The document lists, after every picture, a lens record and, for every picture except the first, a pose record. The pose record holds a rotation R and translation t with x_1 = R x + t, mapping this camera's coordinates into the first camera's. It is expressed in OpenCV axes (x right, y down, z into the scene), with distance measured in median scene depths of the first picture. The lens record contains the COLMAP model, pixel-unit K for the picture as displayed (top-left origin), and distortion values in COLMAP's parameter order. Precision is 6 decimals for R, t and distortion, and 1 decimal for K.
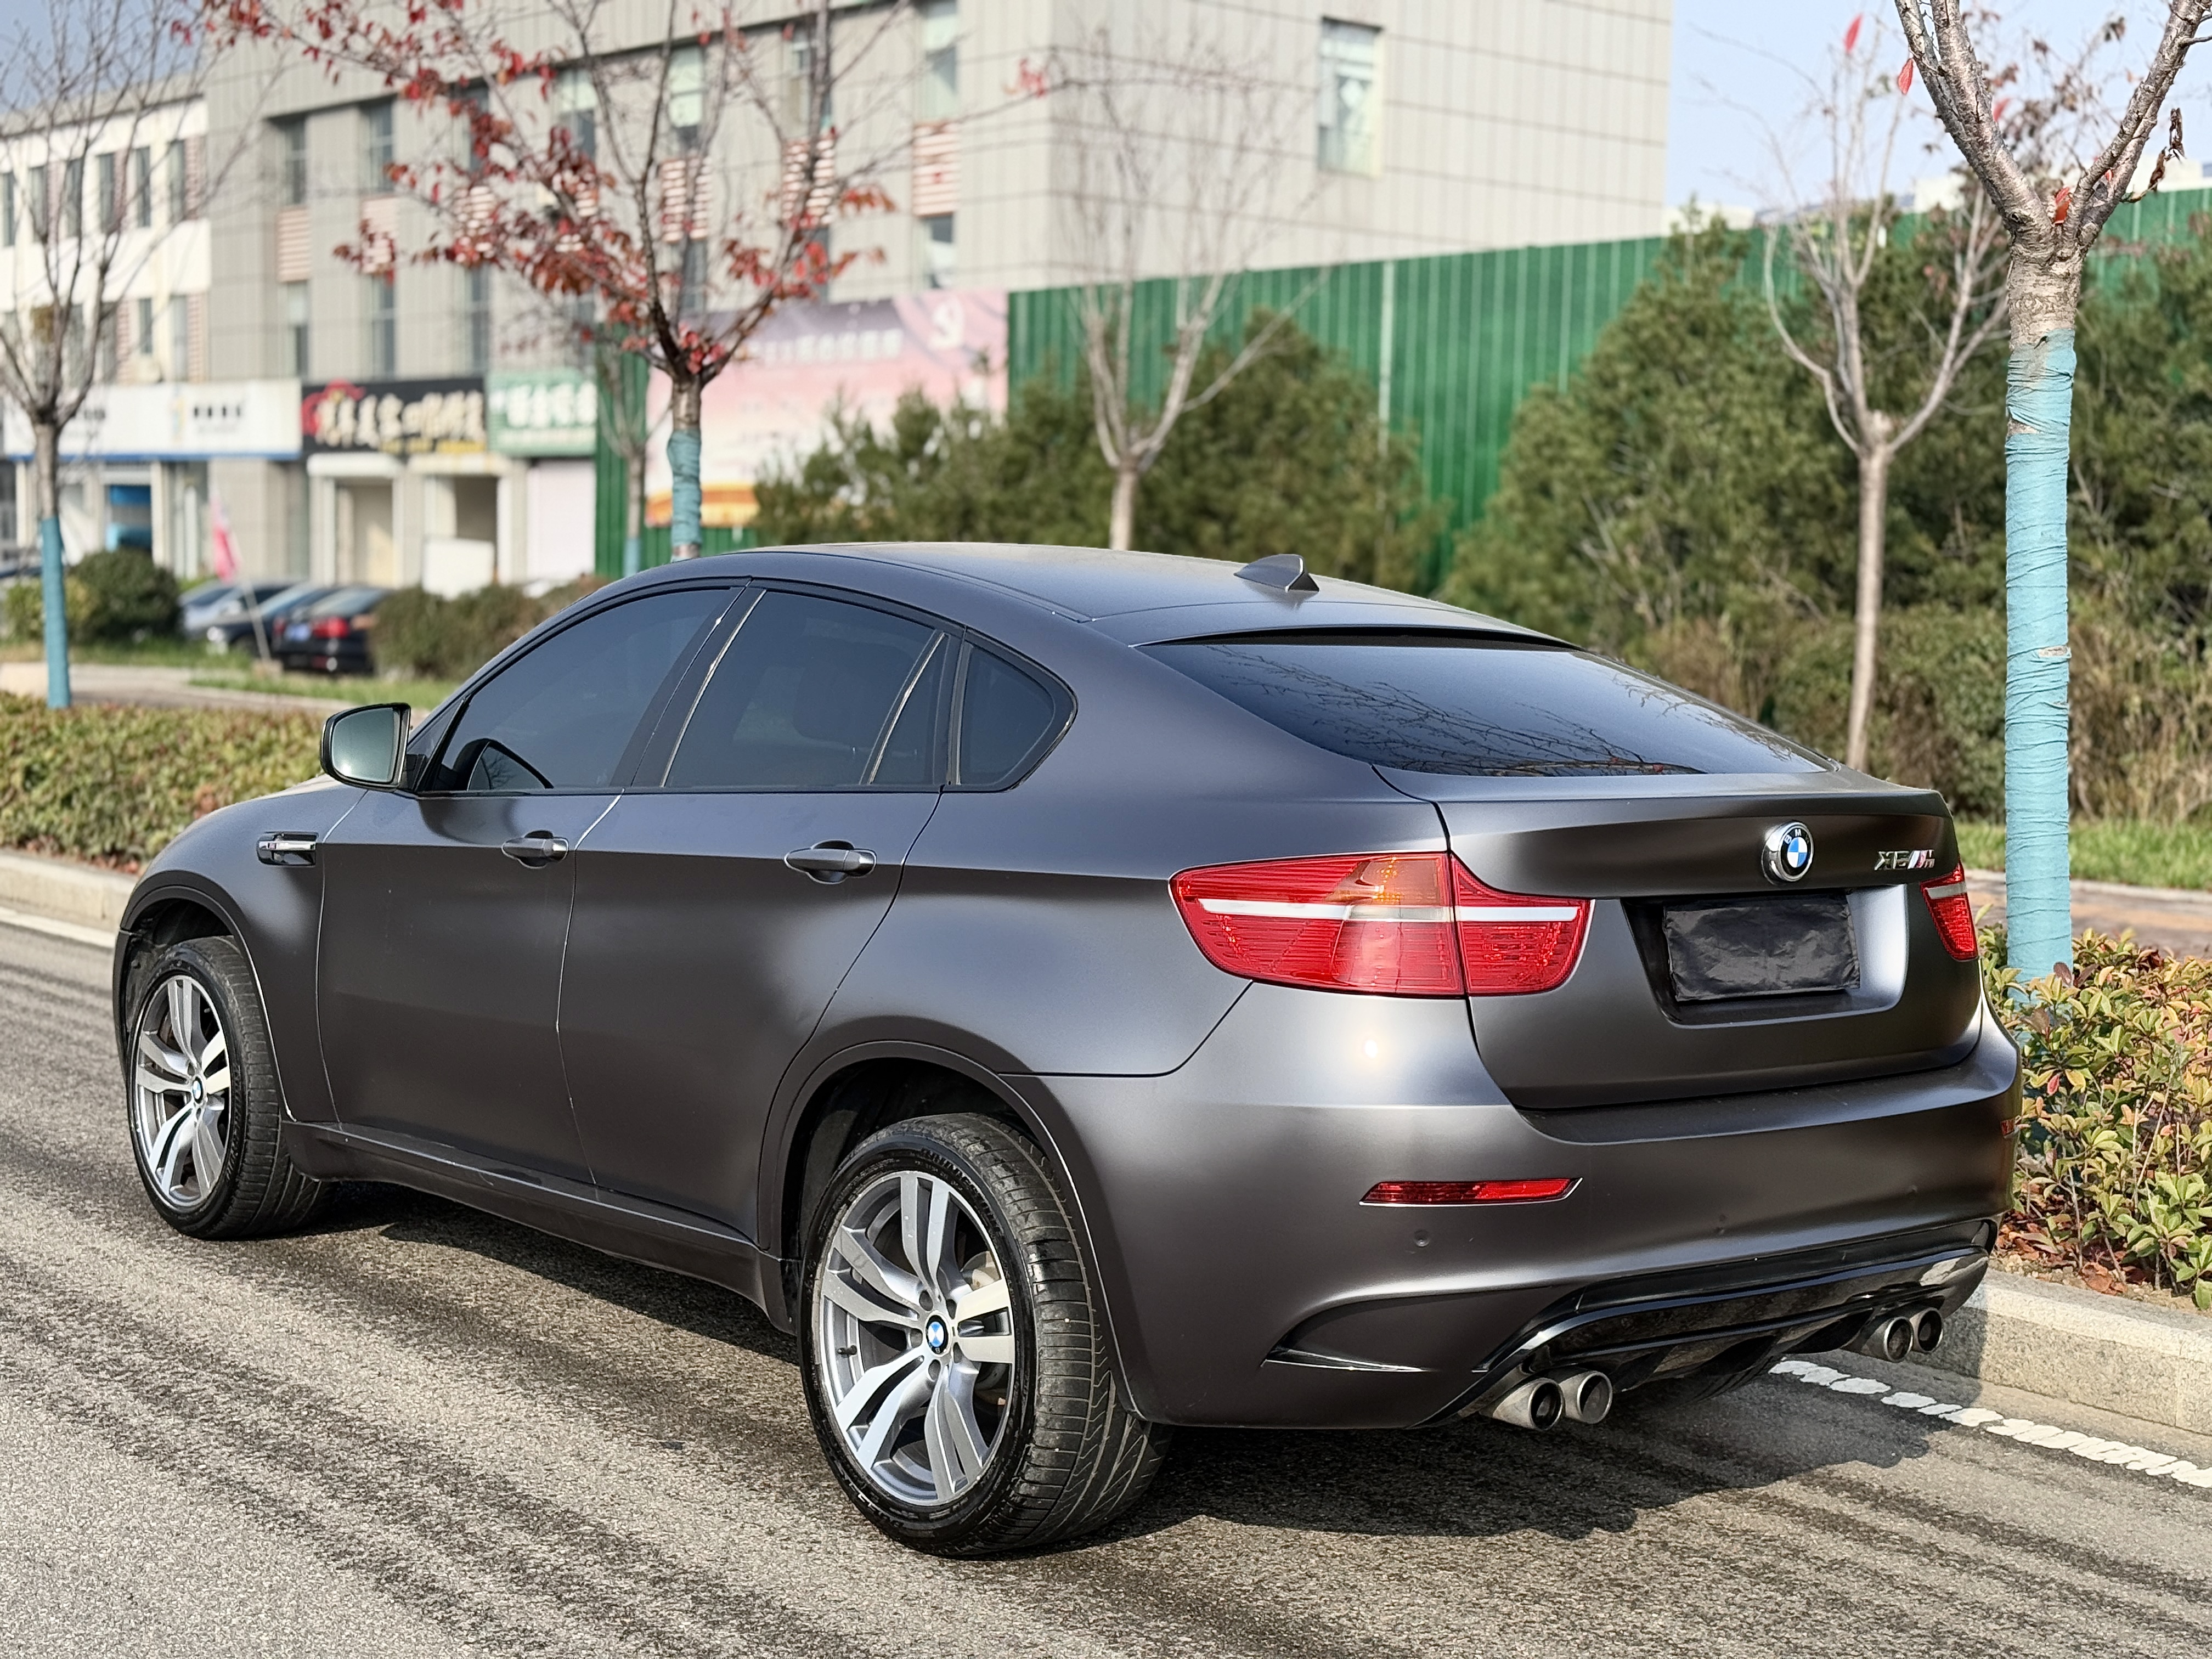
lens RADIAL K [[3063.2, 0, 1148.2], [0, 3063.2, 835.7], [0, 0, 1]] dist [0.206578, -0.300411]
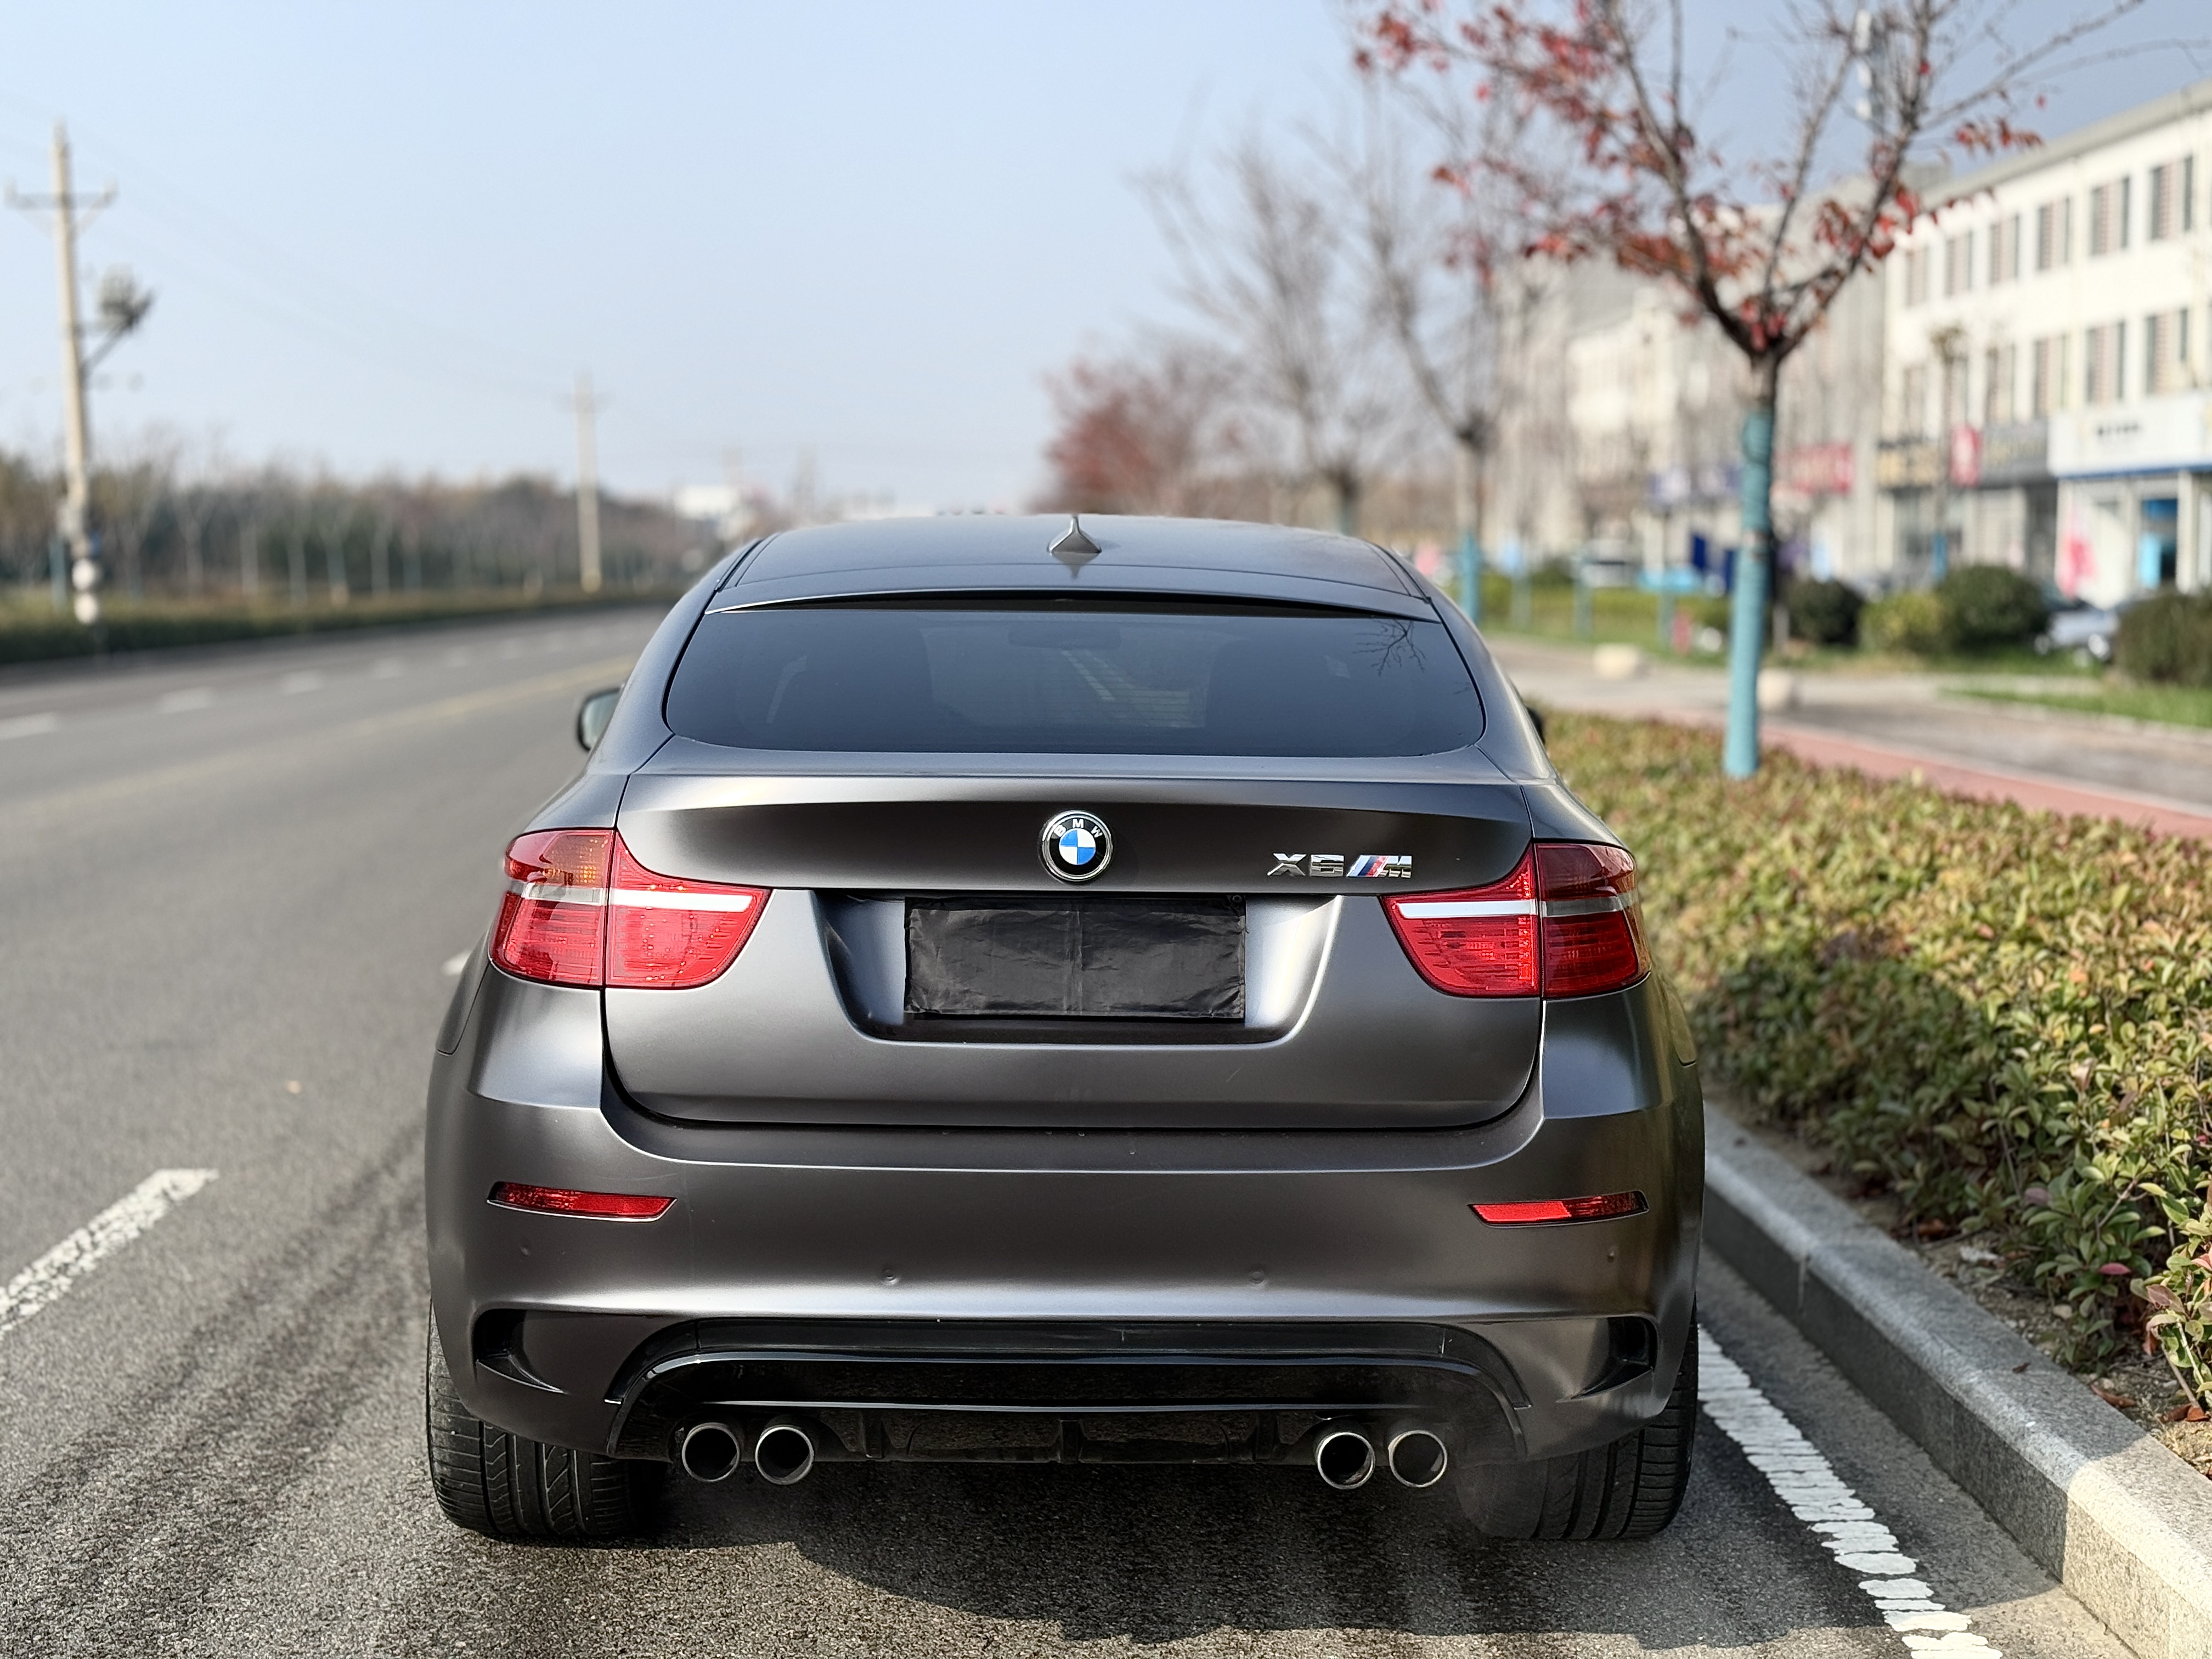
lens RADIAL K [[3063.2, 0, 1148.2], [0, 3063.2, 835.7], [0, 0, 1]] dist [0.206578, -0.300411]
pose [[0.778813, 0.029956, -0.626540, 0.666007], [-0.033231, 0.999427, 0.006477, -0.003202], [0.626375, 0.015777, 0.779362, 0.325974]]
